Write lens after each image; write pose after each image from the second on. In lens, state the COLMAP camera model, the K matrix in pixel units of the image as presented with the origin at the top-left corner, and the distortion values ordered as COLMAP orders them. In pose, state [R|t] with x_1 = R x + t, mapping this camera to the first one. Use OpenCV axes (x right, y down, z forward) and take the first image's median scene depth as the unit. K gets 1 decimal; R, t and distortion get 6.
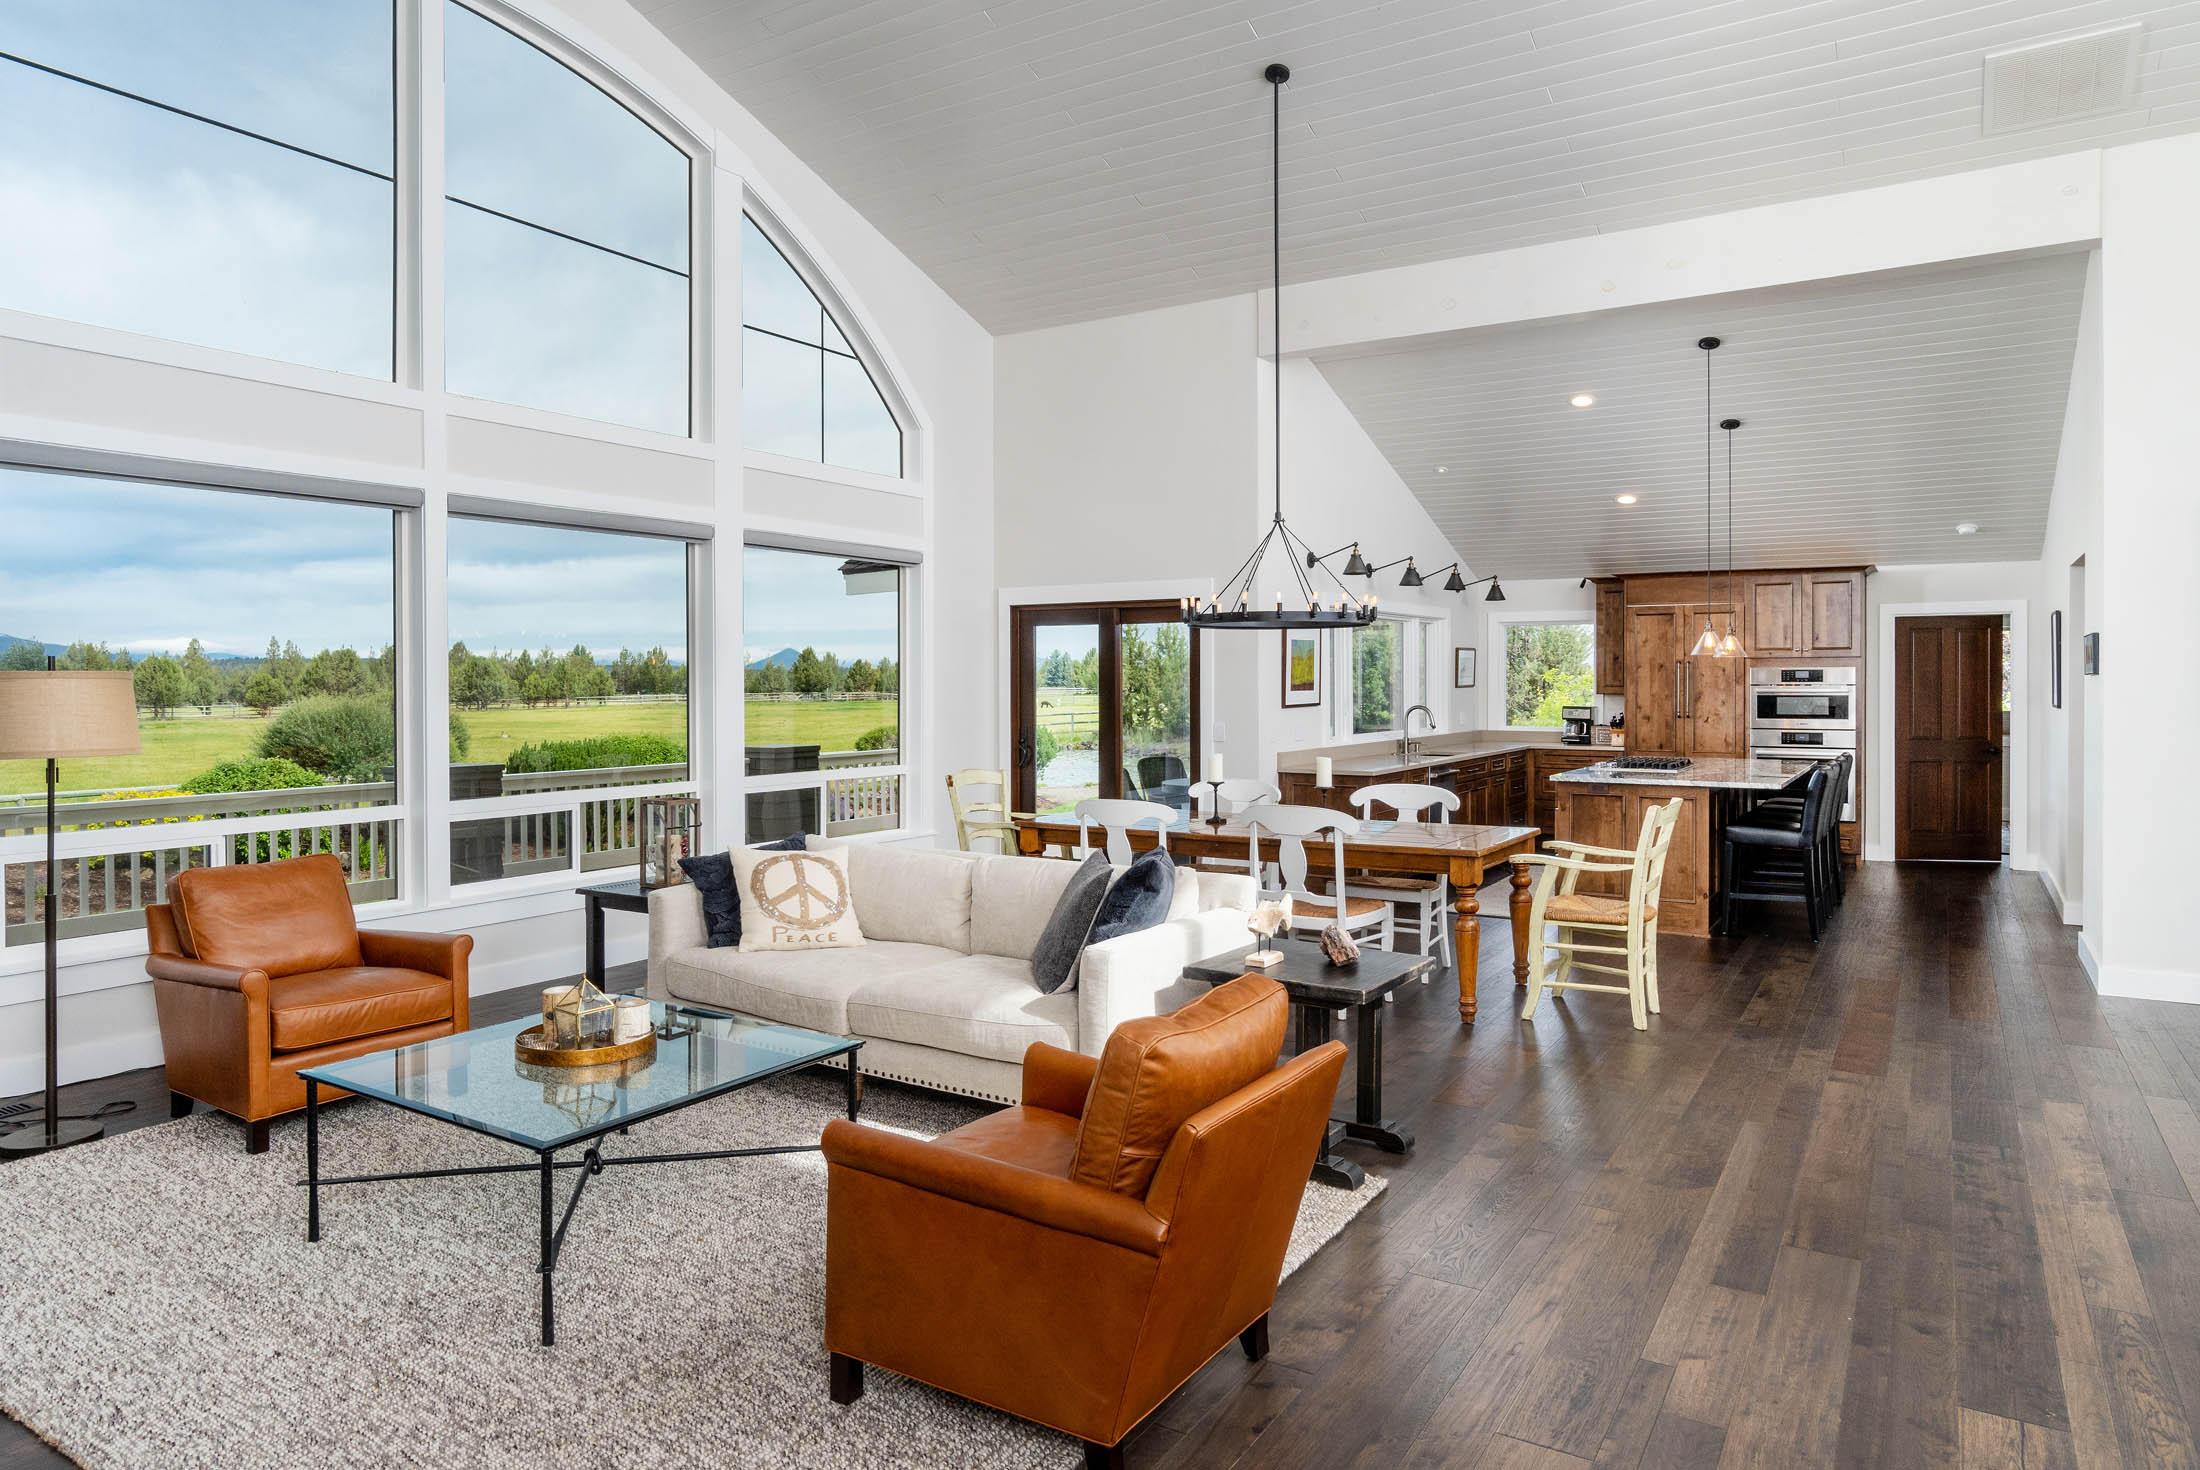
lens RADIAL K [[1346.6, 0, 1086.5], [0, 1346.6, 677.2], [0, 0, 1]] dist [0.005655, 0.001405]
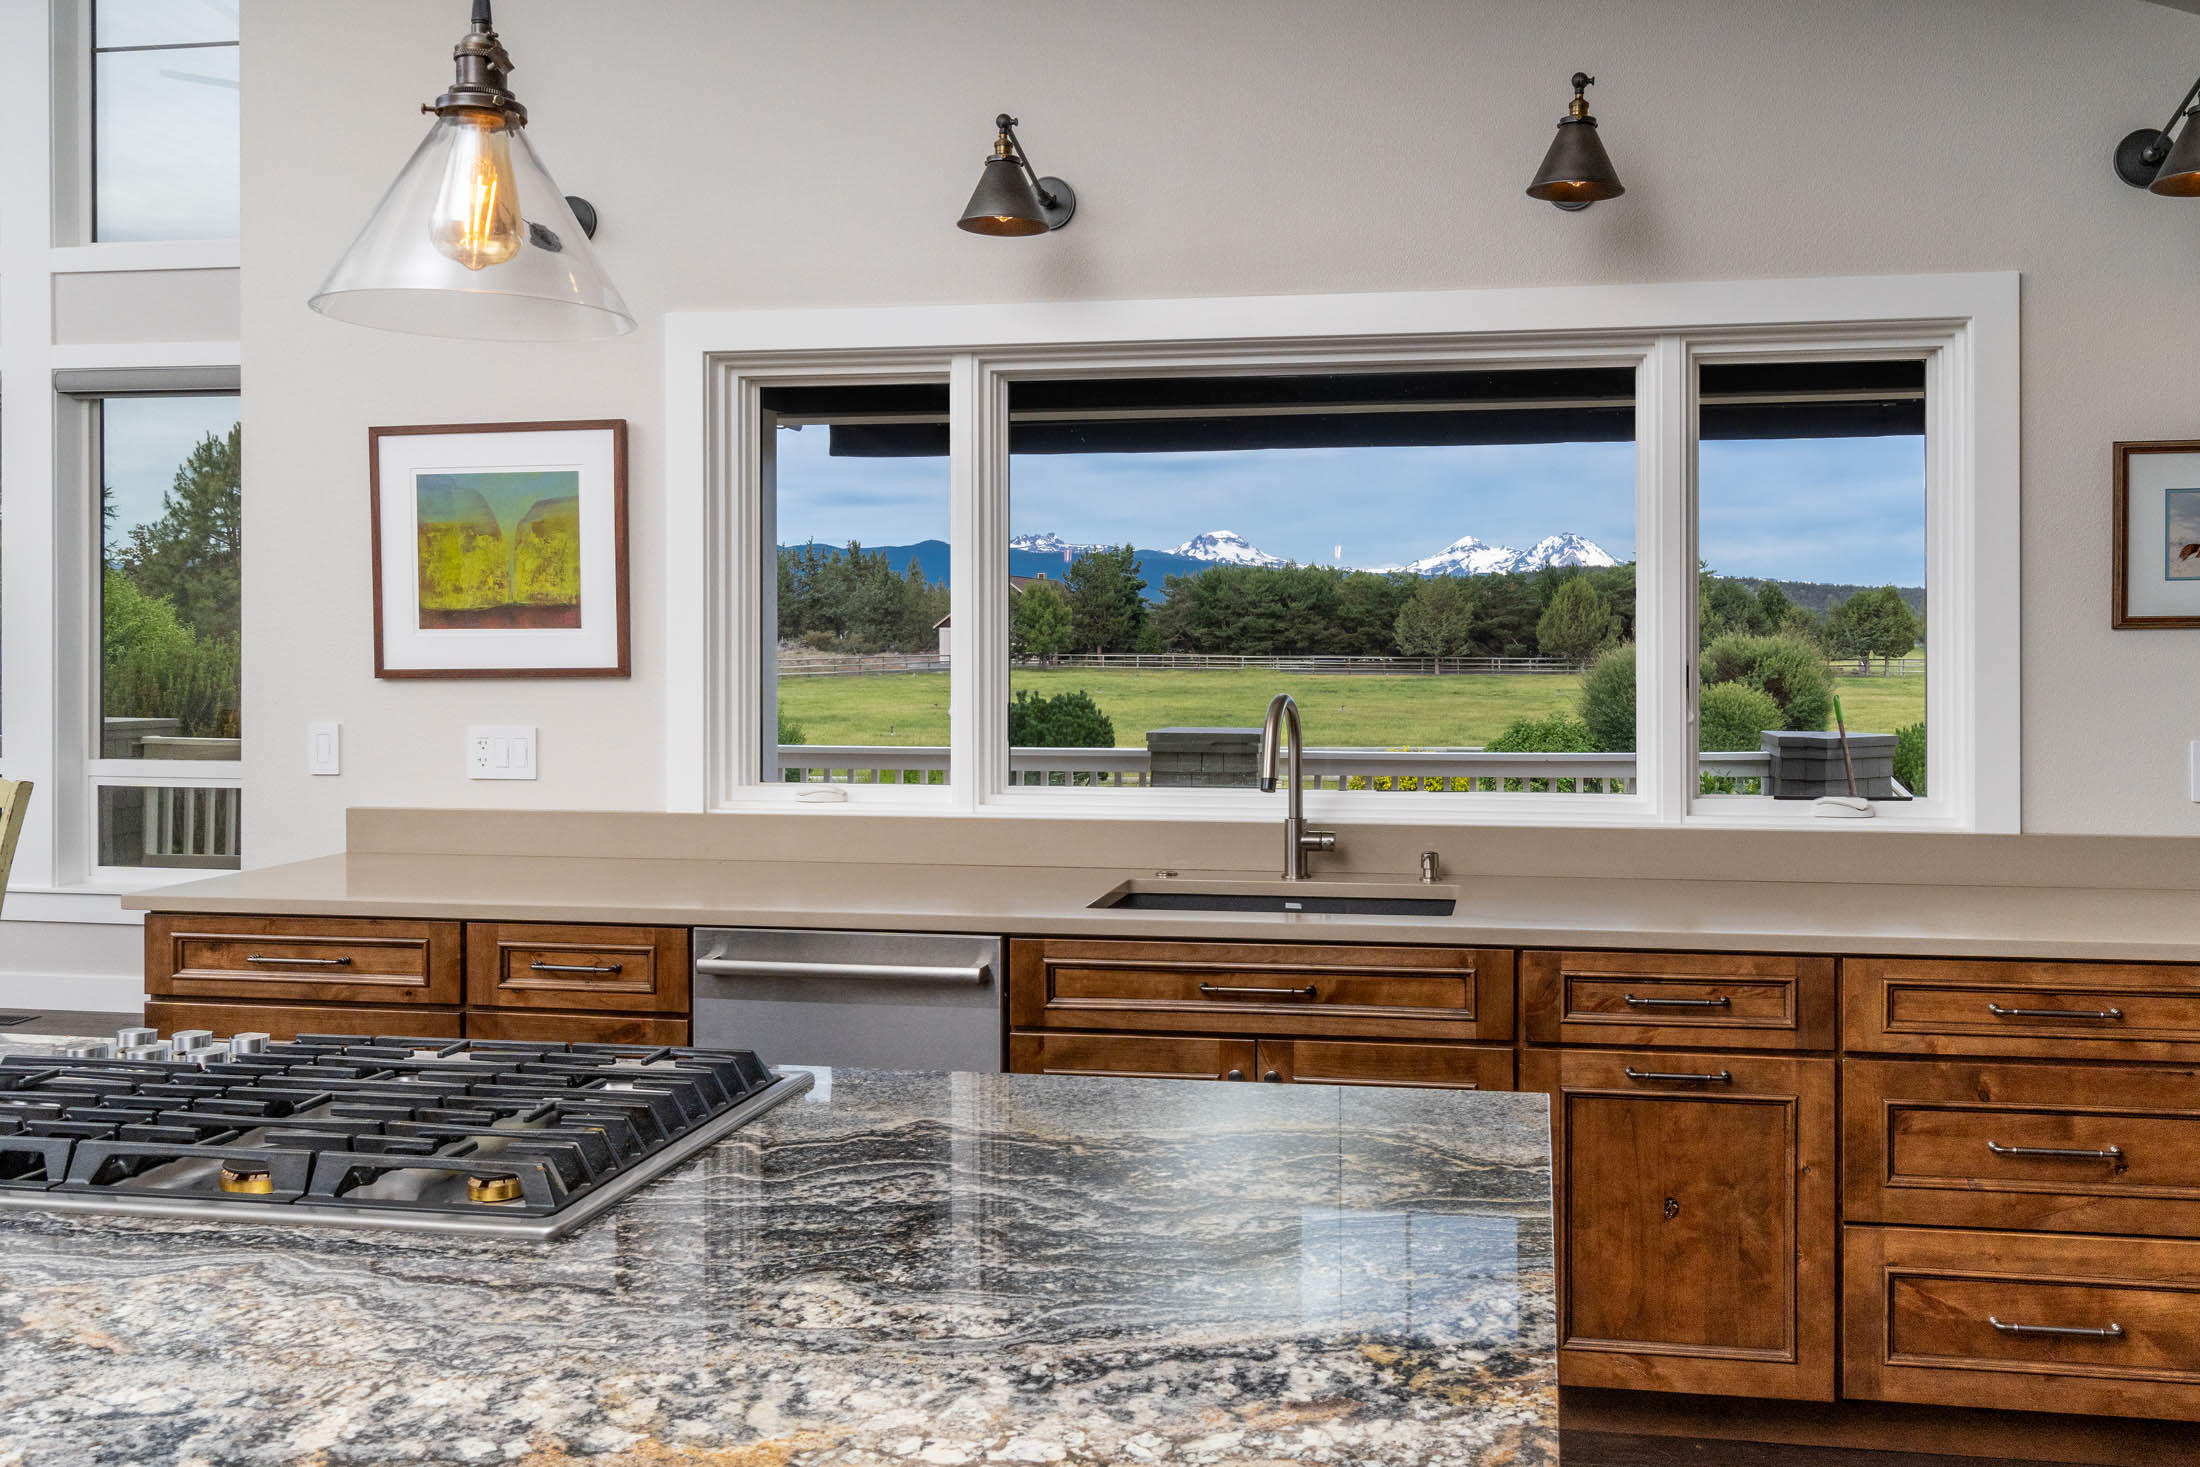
lens RADIAL K [[1733.2, 0, 1150.6], [0, 1733.2, 643.1], [0, 0, 1]] dist [0.007239, 0.000496]
pose [[0.411344, 0.011218, -0.911411, 0.518934], [0.000025, 0.999924, 0.012319, 0.007183], [0.911480, -0.005090, 0.411313, 0.826618]]
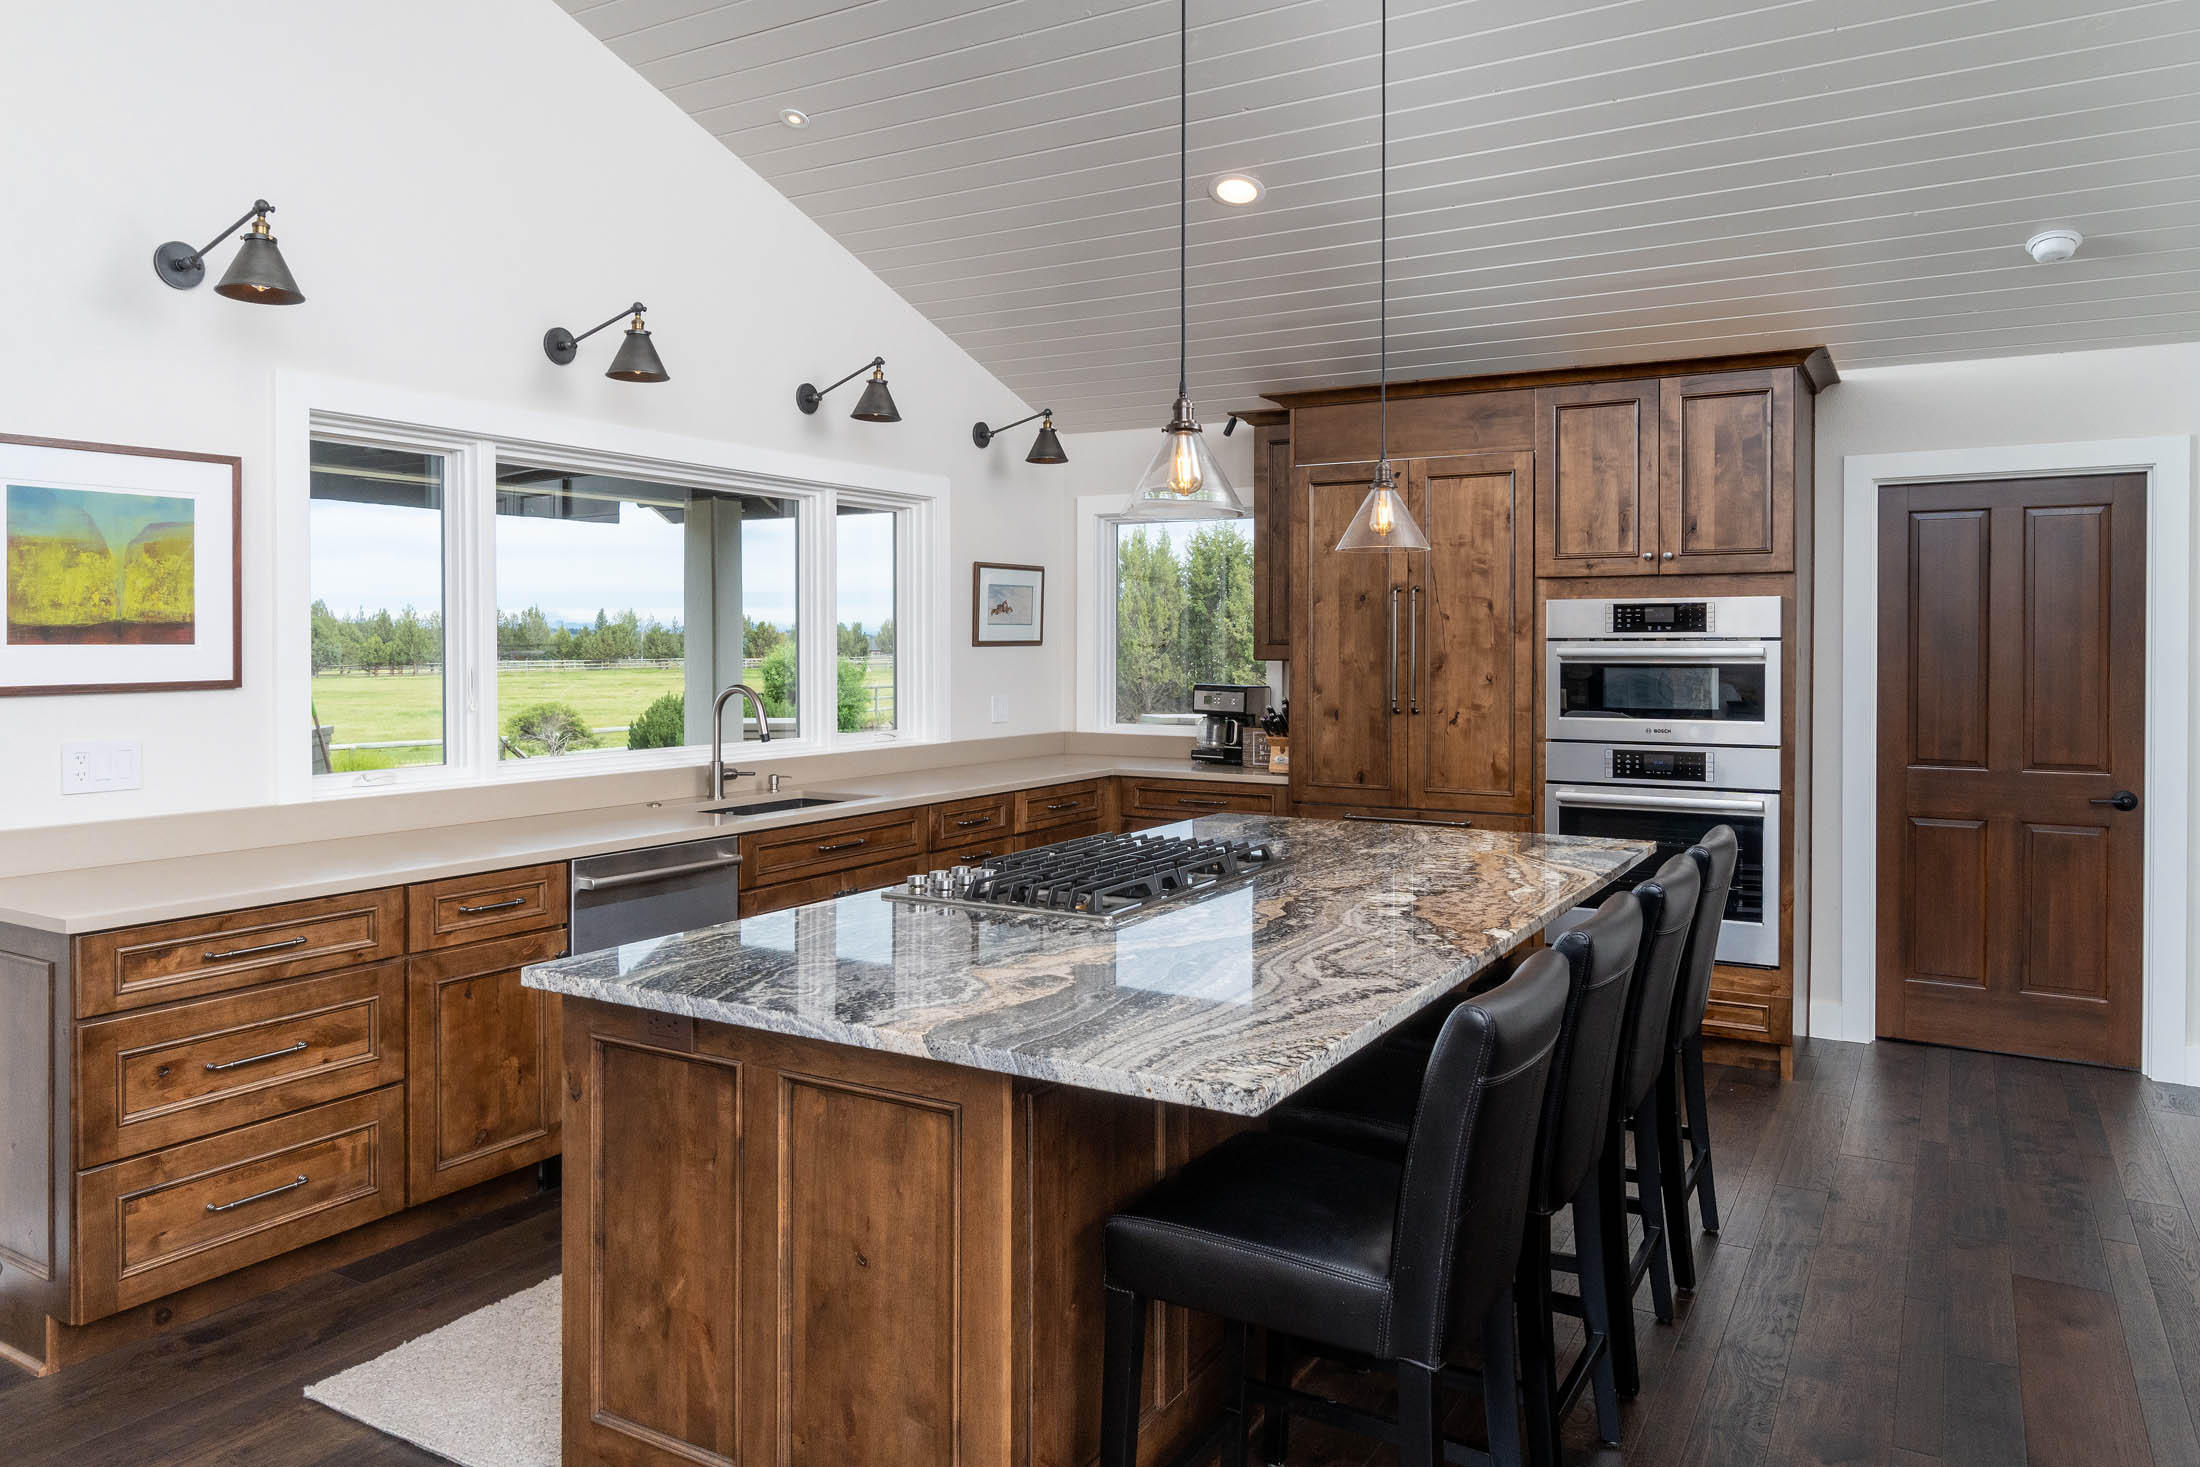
lens RADIAL K [[1411.8, 0, 1080.8], [0, 1411.8, 650.2], [0, 0, 1]] dist [0.001362, 0.001893]
pose [[0.999941, 0.003527, 0.010247, 0.339133], [-0.003570, 0.999985, 0.004172, 0.007841], [-0.010232, -0.004209, 0.999939, 0.549427]]
